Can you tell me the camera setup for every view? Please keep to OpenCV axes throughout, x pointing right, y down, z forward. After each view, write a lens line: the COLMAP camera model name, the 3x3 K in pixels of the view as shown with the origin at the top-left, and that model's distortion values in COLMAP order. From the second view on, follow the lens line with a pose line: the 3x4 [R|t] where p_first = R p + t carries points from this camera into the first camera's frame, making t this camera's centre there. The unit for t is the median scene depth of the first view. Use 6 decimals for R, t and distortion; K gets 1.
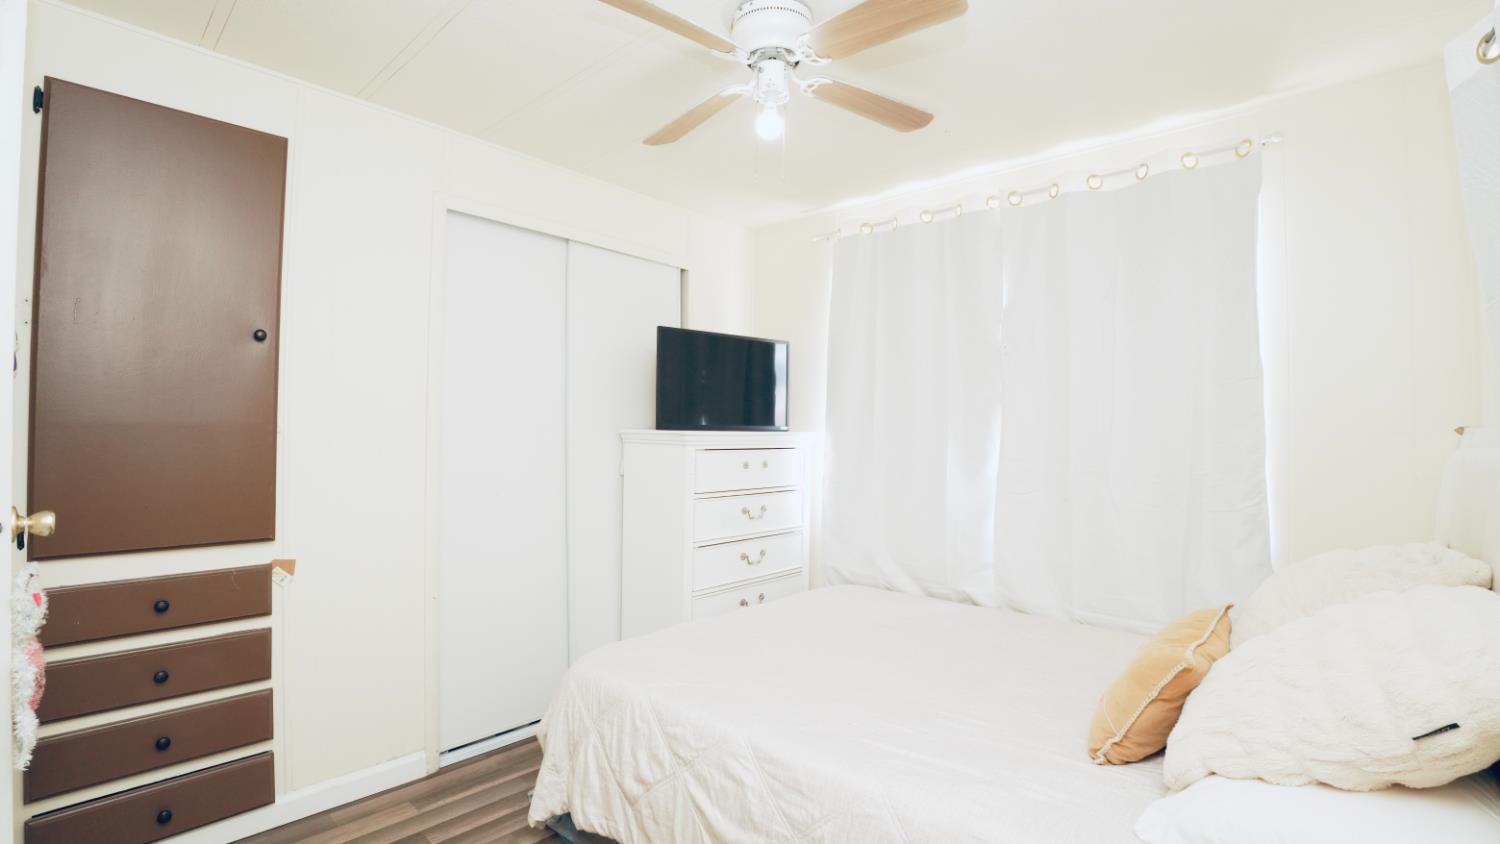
lens RADIAL K [[673.5, 0, 750.0], [0, 673.5, 422.0], [0, 0, 1]] dist [0.000238, -0.000011]
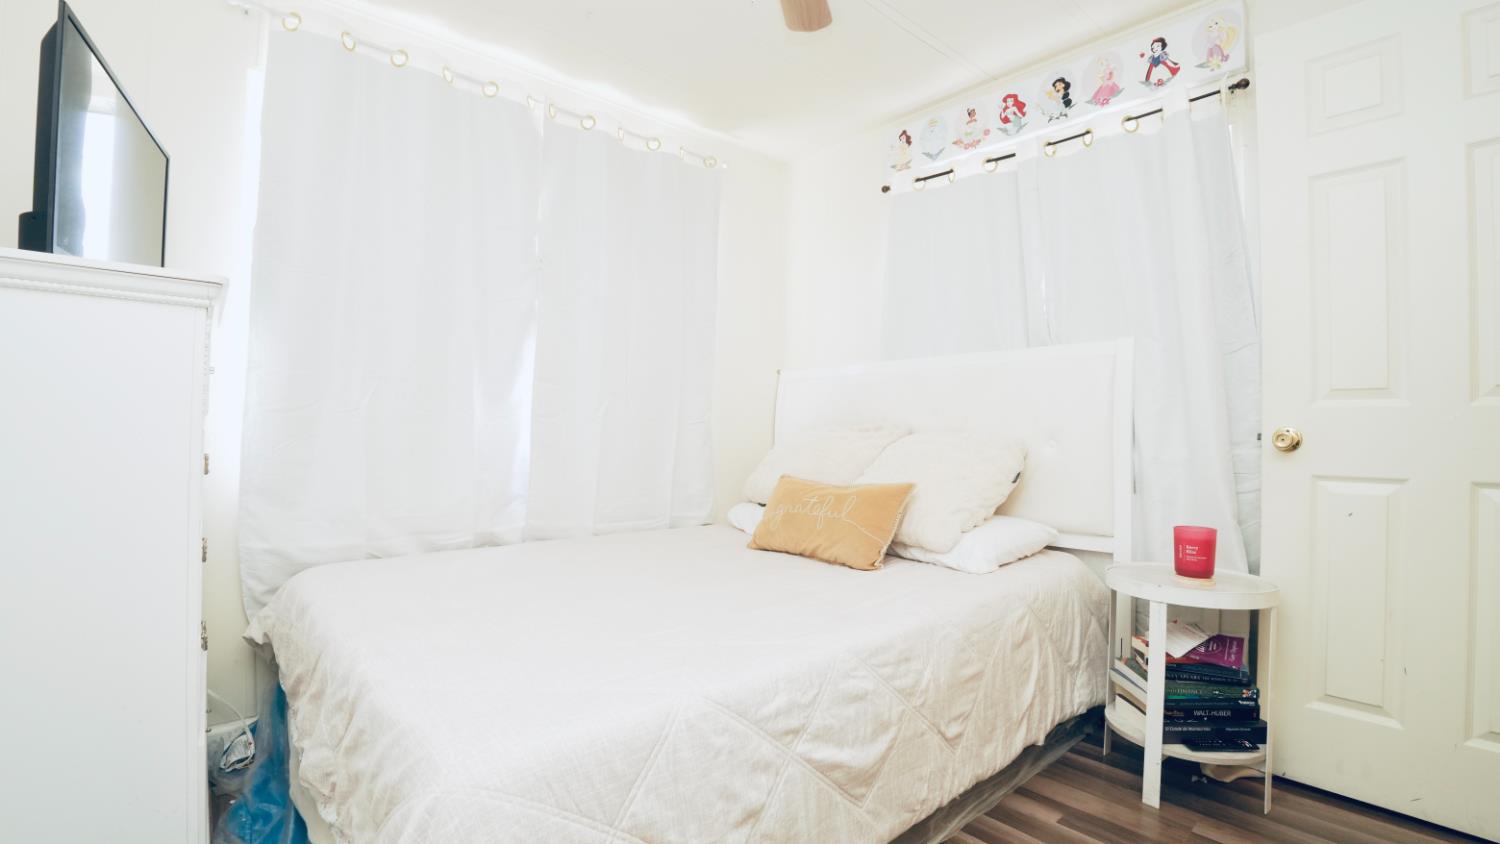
lens RADIAL K [[651.4, 0, 750.0], [0, 651.4, 422.0], [0, 0, 1]] dist [-0.058213, 0.000221]
pose [[0.113448, 0.006582, 0.993522, -0.753330], [-0.017121, 0.999843, -0.004669, 0.179398], [-0.993396, -0.016480, 0.113542, 0.954401]]
